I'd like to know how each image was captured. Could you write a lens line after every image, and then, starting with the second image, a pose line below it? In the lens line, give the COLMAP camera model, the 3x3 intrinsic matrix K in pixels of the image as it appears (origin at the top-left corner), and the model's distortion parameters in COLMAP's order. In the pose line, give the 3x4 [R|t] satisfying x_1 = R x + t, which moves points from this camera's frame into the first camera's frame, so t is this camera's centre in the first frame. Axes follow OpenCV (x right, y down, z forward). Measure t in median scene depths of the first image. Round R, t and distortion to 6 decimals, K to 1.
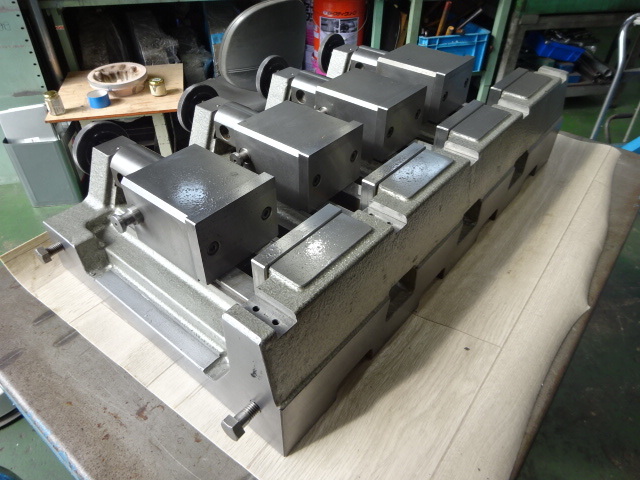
lens RADIAL K [[472.6, 0, 320.0], [0, 472.6, 240.0], [0, 0, 1]] dist [-0.000548, -0.009386]
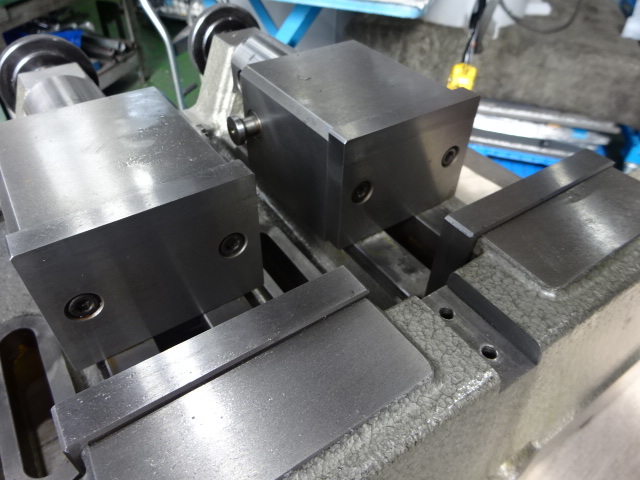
lens RADIAL K [[468.4, 0, 320.0], [0, 468.4, 240.0], [0, 0, 1]] dist [0.005017, -0.025807]
pose [[0.494695, -0.590275, 0.637850, 0.058205], [0.547738, 0.781593, 0.298489, -0.161439], [-0.674729, 0.201713, 0.709966, 0.275156]]
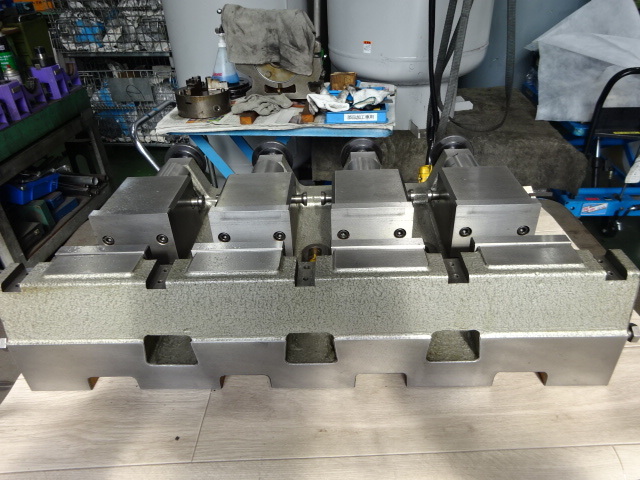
lens RADIAL K [[472.6, 0, 320.0], [0, 472.6, 240.0], [0, 0, 1]] dist [-0.000548, -0.009386]
pose [[0.311820, -0.536677, 0.784057, -0.017936], [0.643845, 0.726205, 0.241021, -0.248802], [-0.698736, 0.429656, 0.571982, 0.278261]]
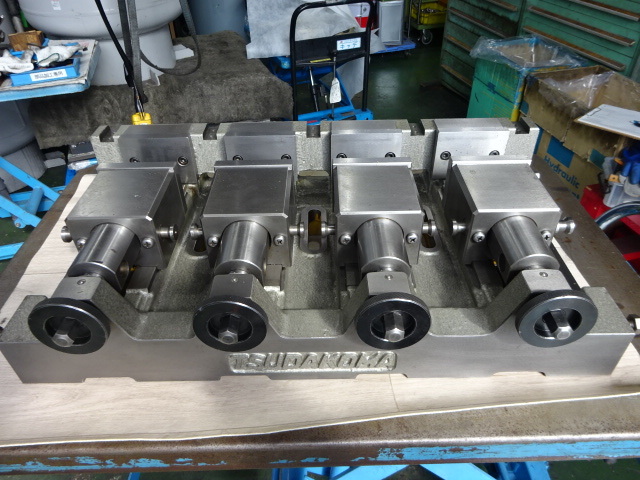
lens RADIAL K [[468.4, 0, 320.0], [0, 468.4, 240.0], [0, 0, 1]] dist [0.005017, -0.025807]
pose [[-0.113877, -0.628745, 0.769228, -0.082653], [0.654502, 0.535024, 0.534206, -0.162034], [-0.747435, 0.564295, 0.350589, 0.165837]]
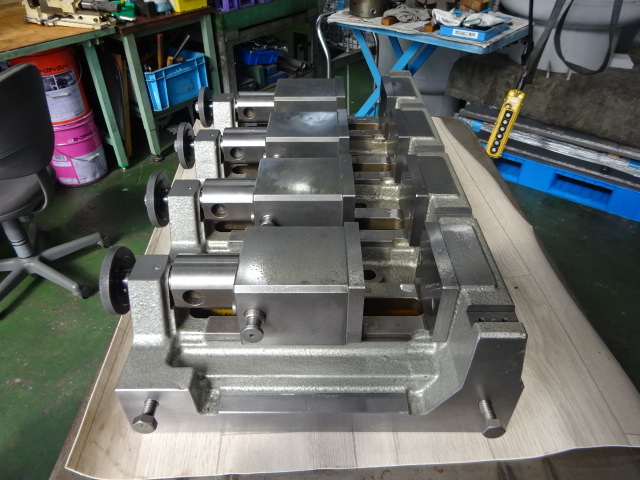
lens RADIAL K [[472.6, 0, 320.0], [0, 472.6, 240.0], [0, 0, 1]] dist [-0.000548, -0.009386]
pose [[0.775602, -0.397913, 0.490008, -0.124665], [0.416236, 0.906000, 0.076887, -0.038201], [-0.474541, 0.144326, 0.868321, 0.021235]]
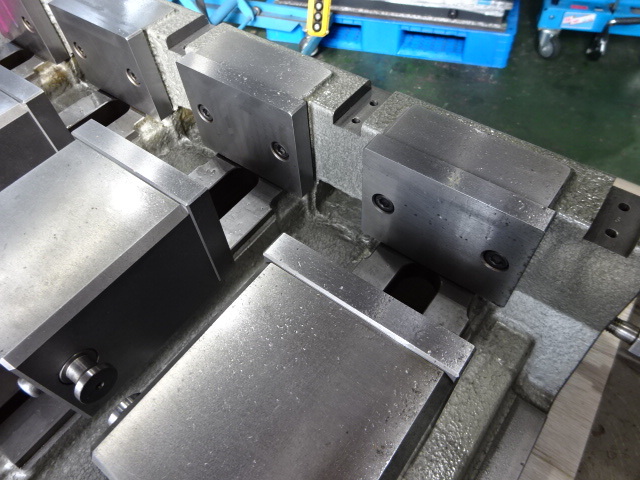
lens RADIAL K [[472.6, 0, 320.0], [0, 472.6, 240.0], [0, 0, 1]] dist [-0.000548, -0.009386]
pose [[0.511015, -0.717891, 0.472755, 0.072495], [0.603044, 0.691343, 0.397975, -0.041913], [-0.612538, 0.081721, 0.786206, 0.095582]]
